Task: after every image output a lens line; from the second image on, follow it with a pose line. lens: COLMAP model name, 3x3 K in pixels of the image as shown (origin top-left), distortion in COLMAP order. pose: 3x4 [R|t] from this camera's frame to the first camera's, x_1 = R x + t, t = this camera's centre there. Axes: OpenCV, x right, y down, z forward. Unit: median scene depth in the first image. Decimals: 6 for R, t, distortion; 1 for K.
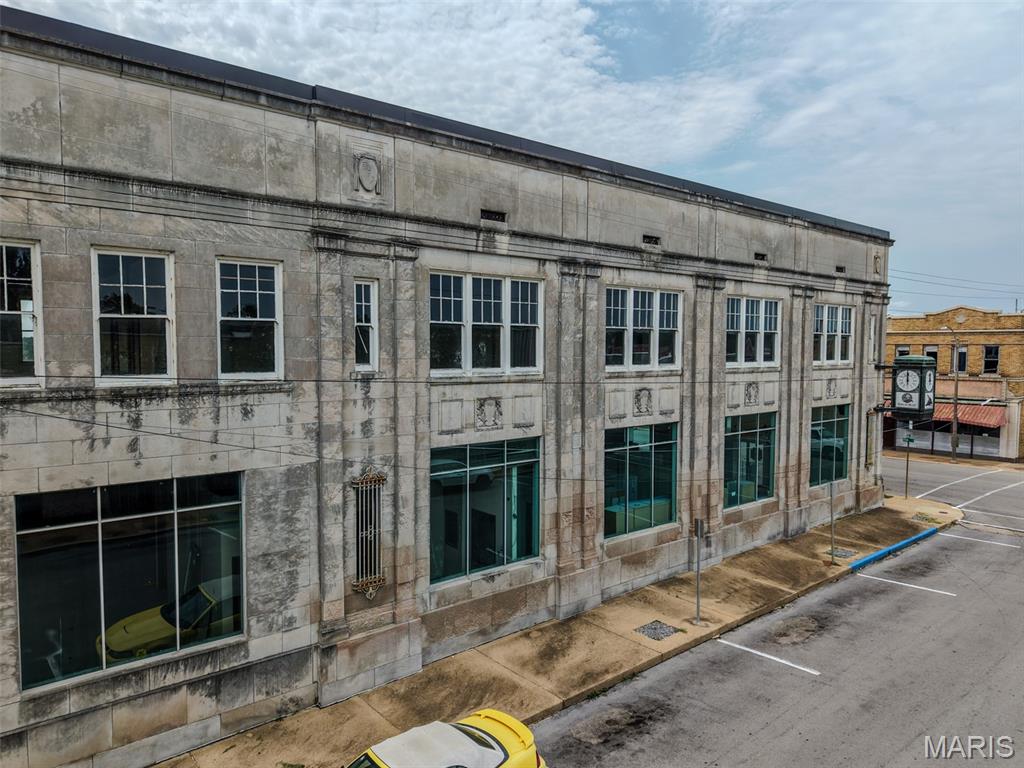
lens RADIAL K [[683.7, 0, 512.0], [0, 683.7, 384.0], [0, 0, 1]] dist [0.039272, -0.045290]
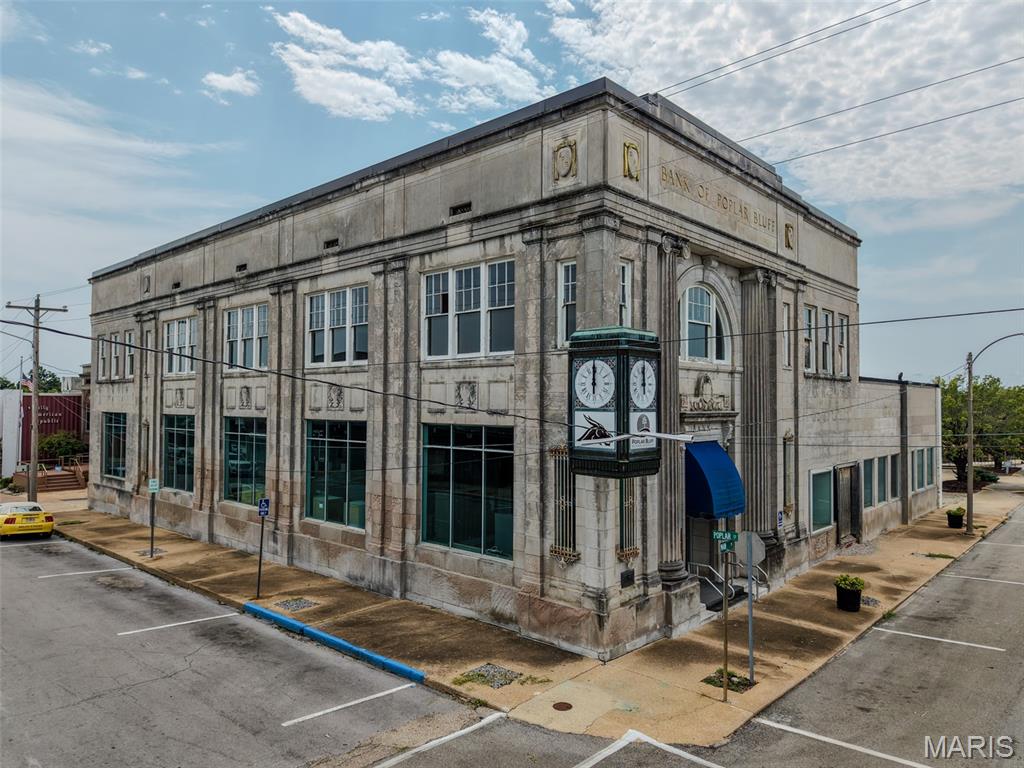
lens RADIAL K [[683.7, 0, 512.0], [0, 683.7, 384.0], [0, 0, 1]] dist [0.039272, -0.045290]
pose [[0.138439, -0.029319, -0.989937, 1.345263], [-0.058298, 0.997587, -0.037698, 0.018650], [0.988654, 0.062930, 0.136395, 1.183100]]
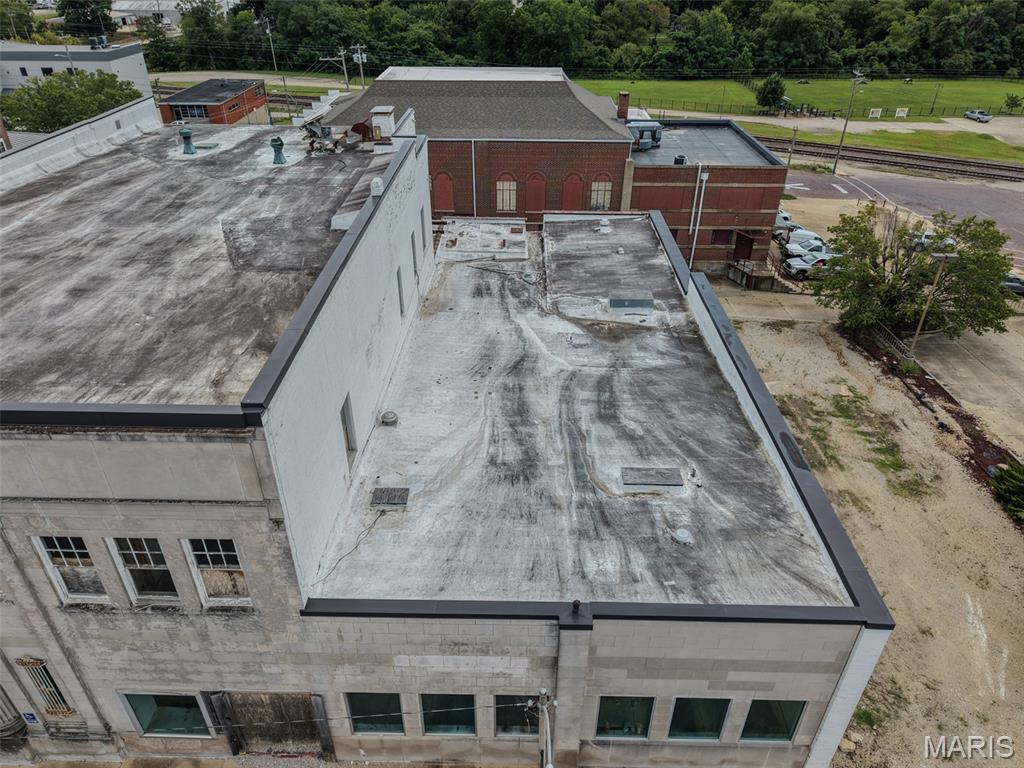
lens RADIAL K [[685.6, 0, 512.0], [0, 685.6, 384.0], [0, 0, 1]] dist [0.018376, -0.015846]
pose [[-0.649395, 0.404325, -0.644055, 0.462433], [-0.047988, 0.823462, 0.565339, -0.701404], [0.758935, 0.398035, -0.515349, 2.405034]]
